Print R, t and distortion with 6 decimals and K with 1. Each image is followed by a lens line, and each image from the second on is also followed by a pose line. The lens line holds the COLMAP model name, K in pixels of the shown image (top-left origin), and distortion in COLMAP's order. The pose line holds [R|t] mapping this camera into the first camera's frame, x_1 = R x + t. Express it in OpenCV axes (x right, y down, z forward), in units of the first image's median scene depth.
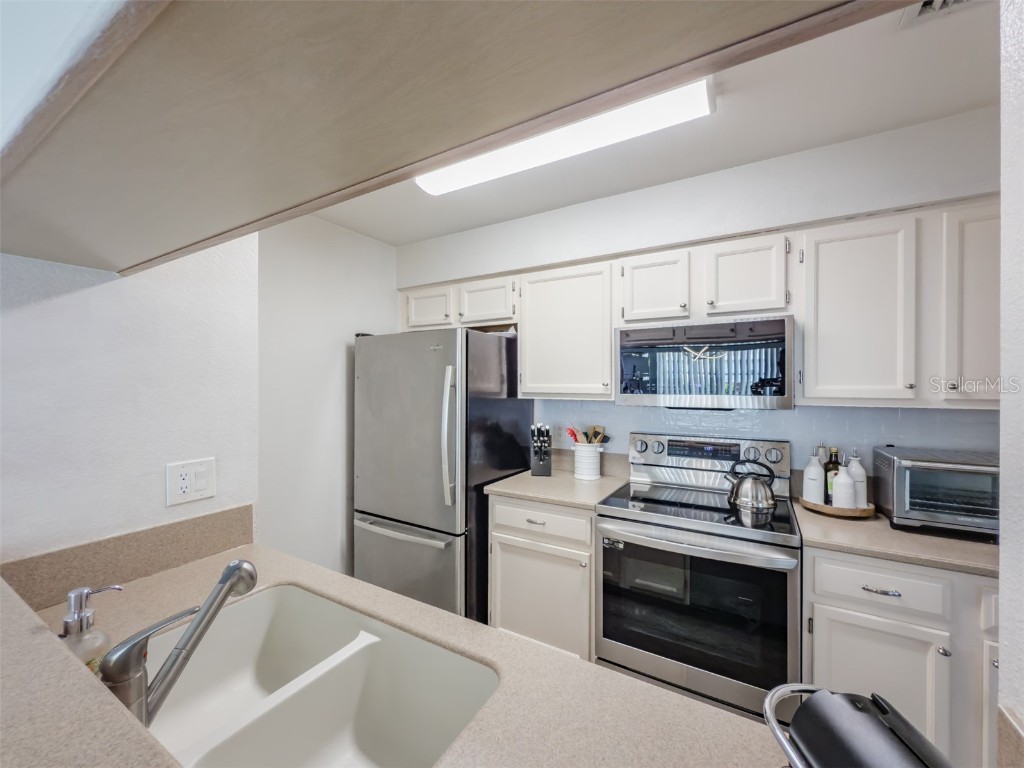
lens RADIAL K [[415.3, 0, 503.4], [0, 415.3, 384.2], [0, 0, 1]] dist [-0.009636, 0.001185]
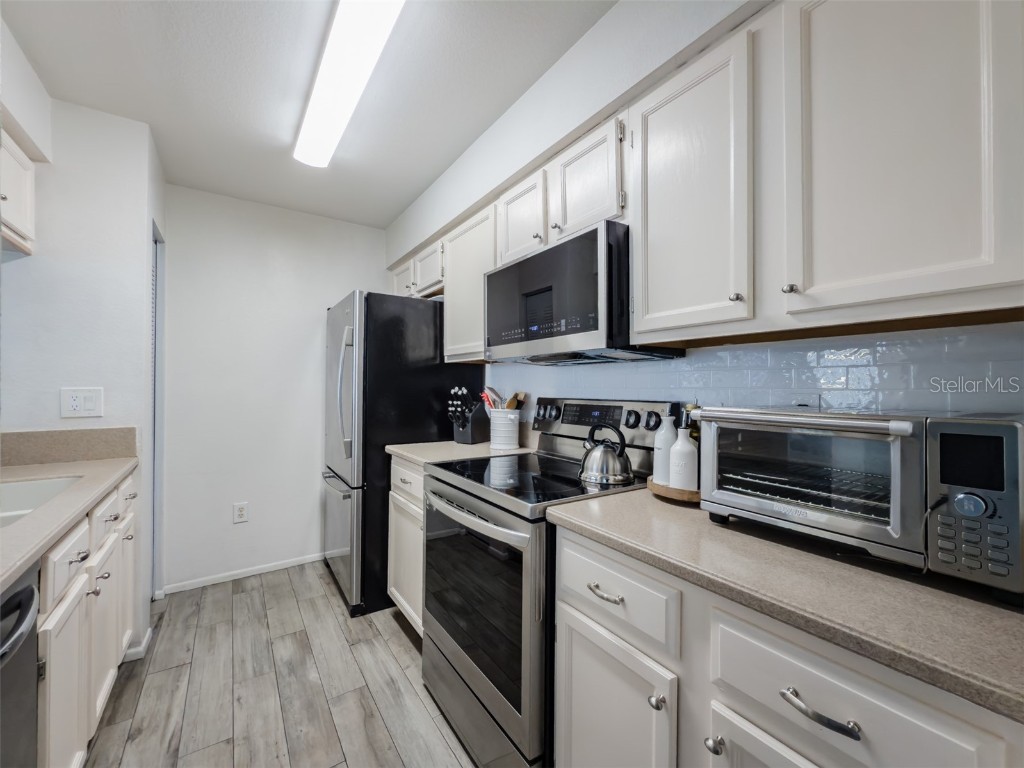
lens RADIAL K [[415.3, 0, 503.1], [0, 415.3, 384.6], [0, 0, 1]] dist [-0.009636, 0.001185]
pose [[0.912630, 0.005343, -0.408751, 0.632226], [-0.006330, 0.999979, -0.001062, 0.097511], [0.408737, 0.003557, 0.912645, 0.187753]]
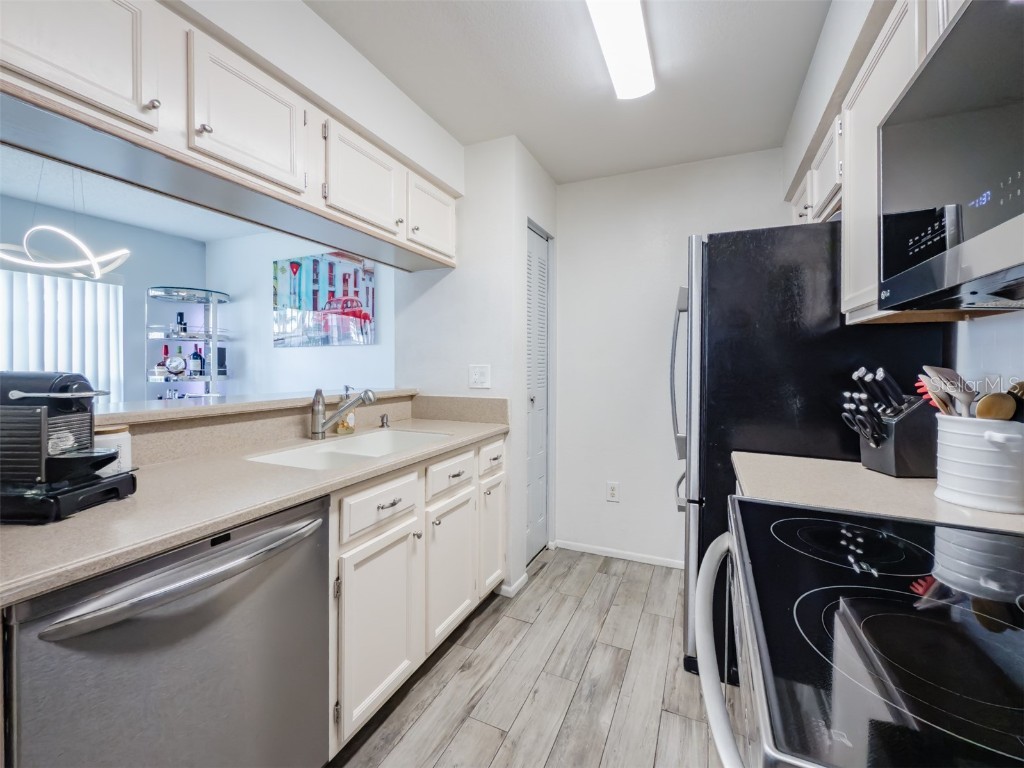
lens RADIAL K [[415.3, 0, 532.2], [0, 415.3, 365.5], [0, 0, 1]] dist [-0.009636, 0.001185]
pose [[0.150299, 0.010706, -0.988583, 0.593269], [-0.004629, 0.999938, 0.010125, 0.097362], [0.988630, 0.003054, 0.150339, 0.559529]]
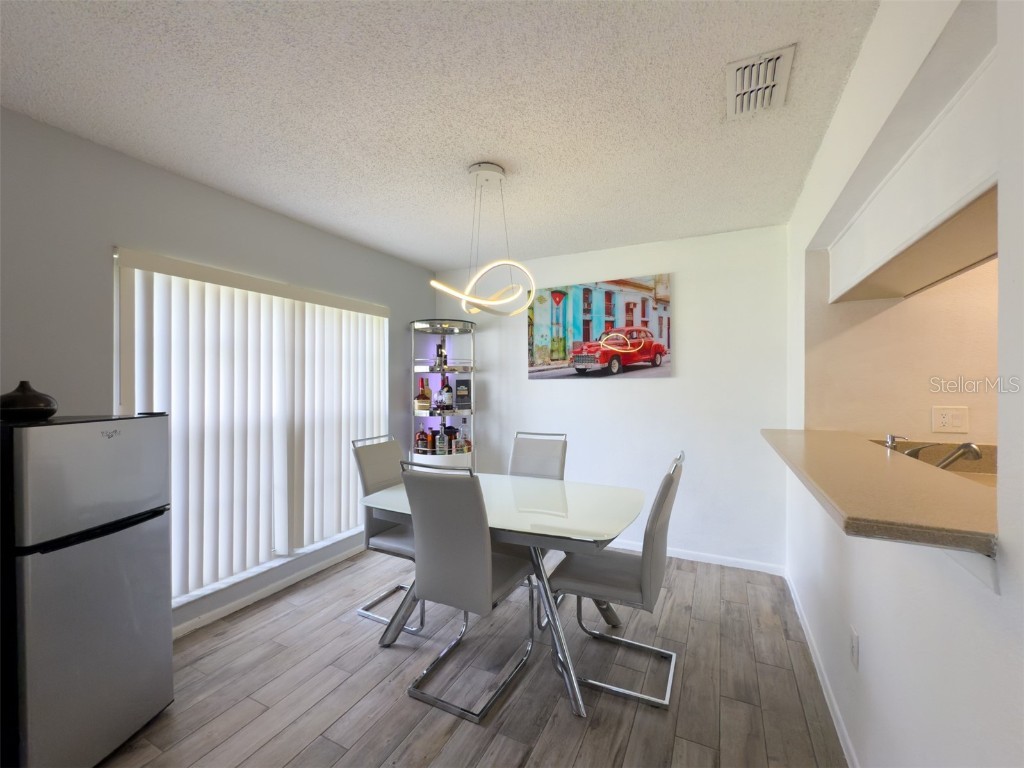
lens RADIAL K [[415.3, 0, 516.9], [0, 415.3, 388.3], [0, 0, 1]] dist [-0.009636, 0.001185]
pose [[0.082760, 0.019862, -0.996372, 0.390367], [0.003385, 0.999790, 0.020212, 0.044556], [0.996564, -0.005045, 0.082676, -0.451854]]
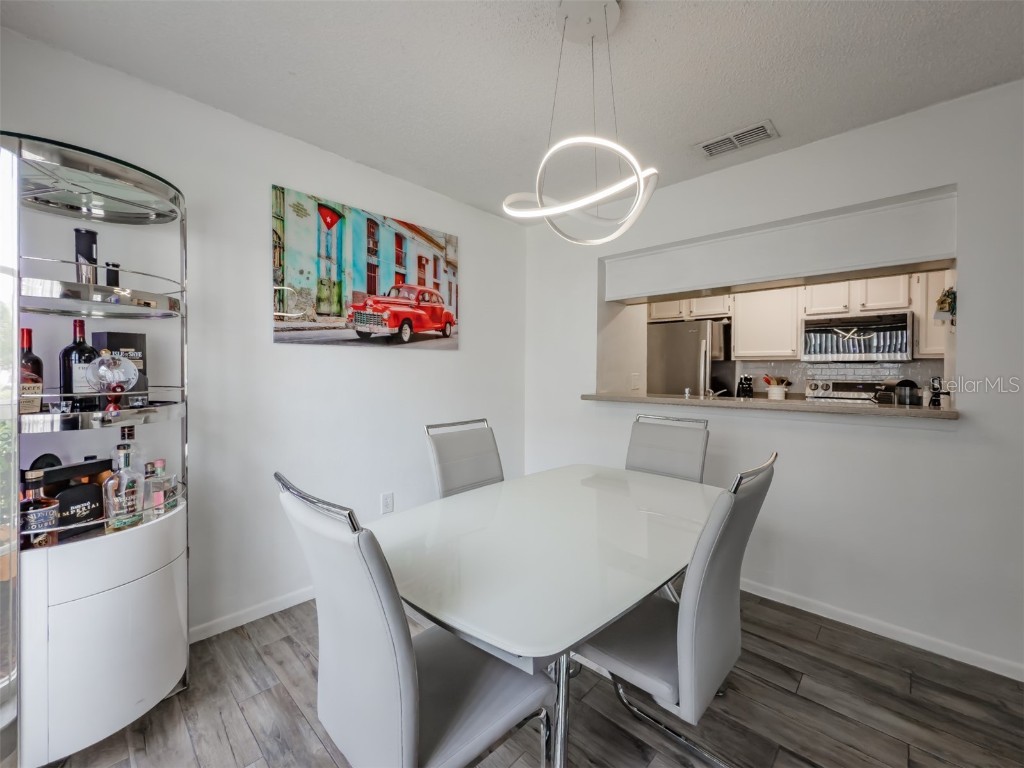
lens RADIAL K [[415.3, 0, 500.5], [0, 415.3, 379.0], [0, 0, 1]] dist [-0.009636, 0.001185]
pose [[0.970378, 0.014270, -0.241169, -0.564177], [-0.009427, 0.999730, 0.021223, 0.101055], [0.241407, -0.018321, 0.970251, -1.068813]]
